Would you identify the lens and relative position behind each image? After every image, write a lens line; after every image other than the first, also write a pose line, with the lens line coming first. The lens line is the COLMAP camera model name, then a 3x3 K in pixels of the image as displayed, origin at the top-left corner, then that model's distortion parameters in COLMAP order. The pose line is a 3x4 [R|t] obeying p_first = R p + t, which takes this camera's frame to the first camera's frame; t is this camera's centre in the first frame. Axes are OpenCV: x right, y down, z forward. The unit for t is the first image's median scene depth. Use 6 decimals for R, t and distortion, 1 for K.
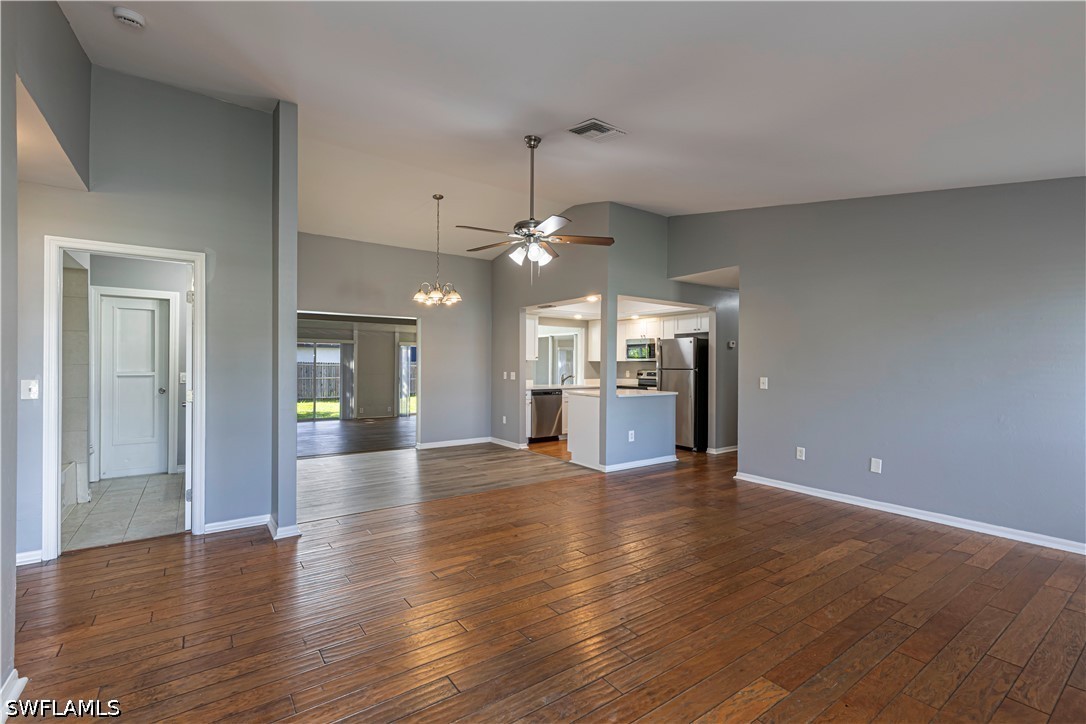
lens RADIAL K [[500.6, 0, 548.2], [0, 500.6, 361.7], [0, 0, 1]] dist [0.015655, -0.001296]
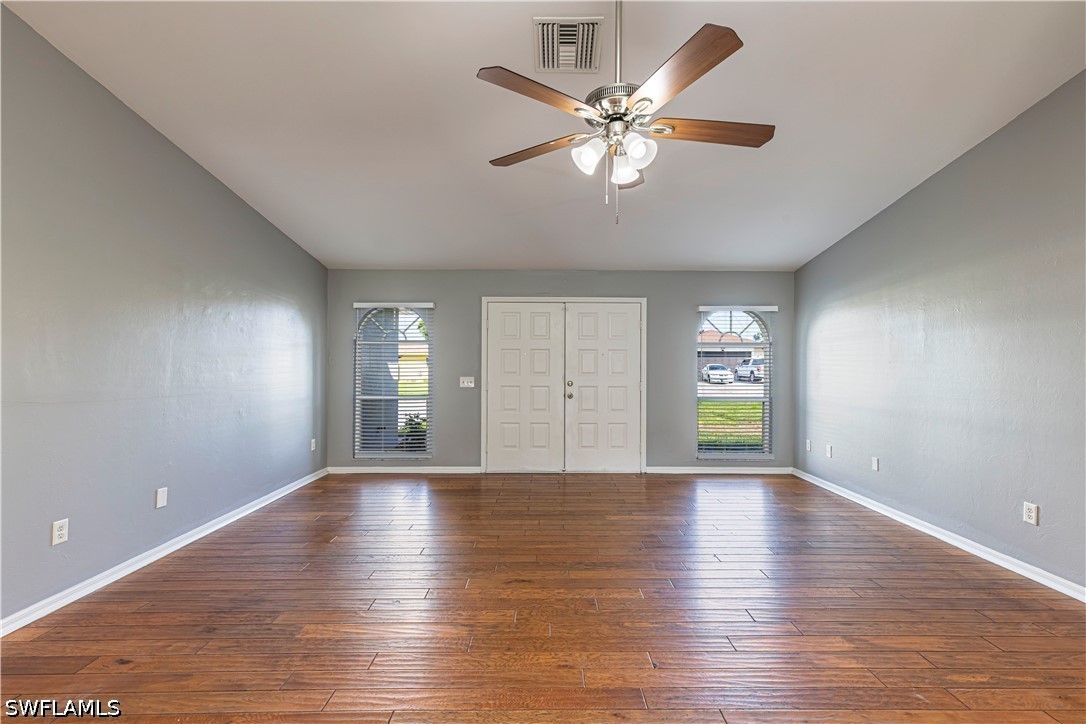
lens RADIAL K [[500.6, 0, 560.0], [0, 500.6, 362.2], [0, 0, 1]] dist [0.015655, -0.001296]
pose [[-0.819178, -0.011286, 0.573429, -0.247051], [-0.015277, 0.999881, -0.002144, 0.000112], [-0.573336, -0.010517, -0.819253, 1.263751]]
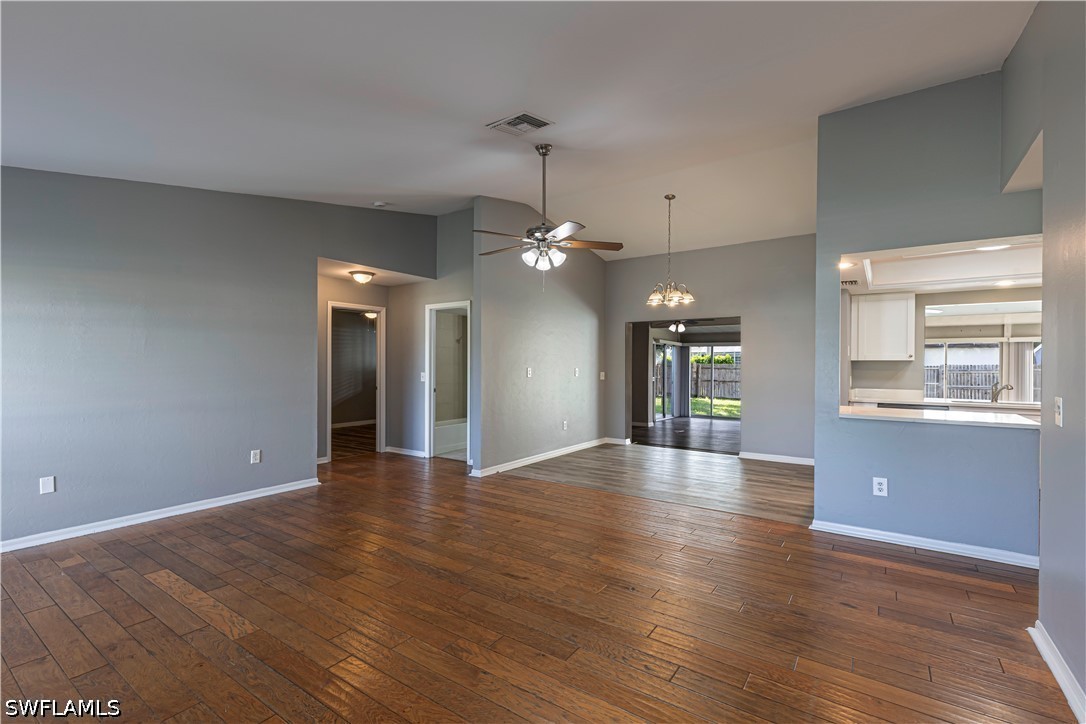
lens RADIAL K [[500.6, 0, 544.5], [0, 500.6, 364.7], [0, 0, 1]] dist [0.015655, -0.001296]
pose [[0.322834, -0.000244, -0.946456, 0.821568], [0.003861, 0.999992, 0.001059, 0.000546], [0.946448, -0.003997, 0.322832, 0.572913]]
